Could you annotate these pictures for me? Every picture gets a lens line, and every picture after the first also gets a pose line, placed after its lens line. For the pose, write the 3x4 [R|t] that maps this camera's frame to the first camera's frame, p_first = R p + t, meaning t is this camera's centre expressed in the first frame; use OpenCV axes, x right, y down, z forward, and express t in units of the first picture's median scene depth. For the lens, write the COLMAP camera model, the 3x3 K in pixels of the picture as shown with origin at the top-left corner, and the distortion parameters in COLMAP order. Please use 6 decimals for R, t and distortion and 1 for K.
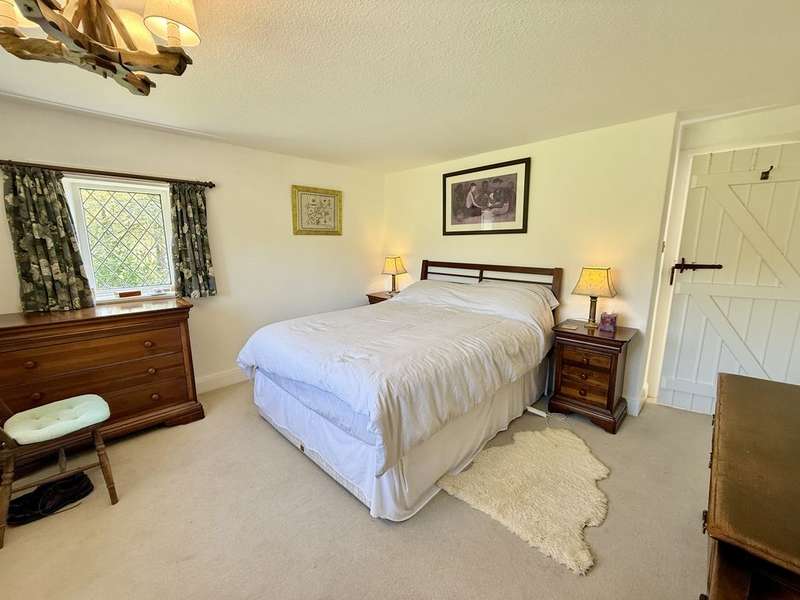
lens RADIAL K [[320.2, 0, 399.0], [0, 320.2, 301.6], [0, 0, 1]] dist [0.001167, -0.000665]
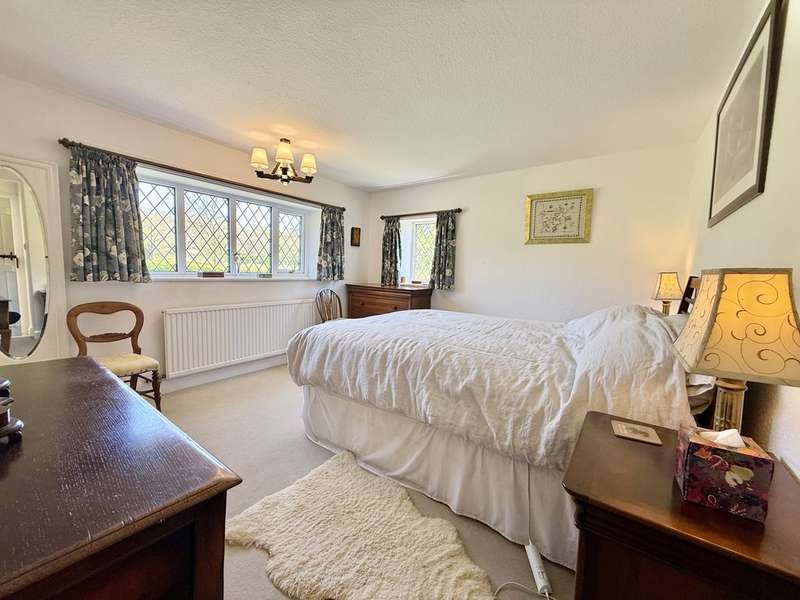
lens RADIAL K [[320.2, 0, 398.3], [0, 320.2, 296.6], [0, 0, 1]] dist [0.001167, -0.000665]
pose [[0.150307, 0.100966, -0.983470, 0.768284], [-0.205307, 0.976273, 0.068849, -0.041849], [0.967087, 0.191565, 0.167470, 0.584569]]
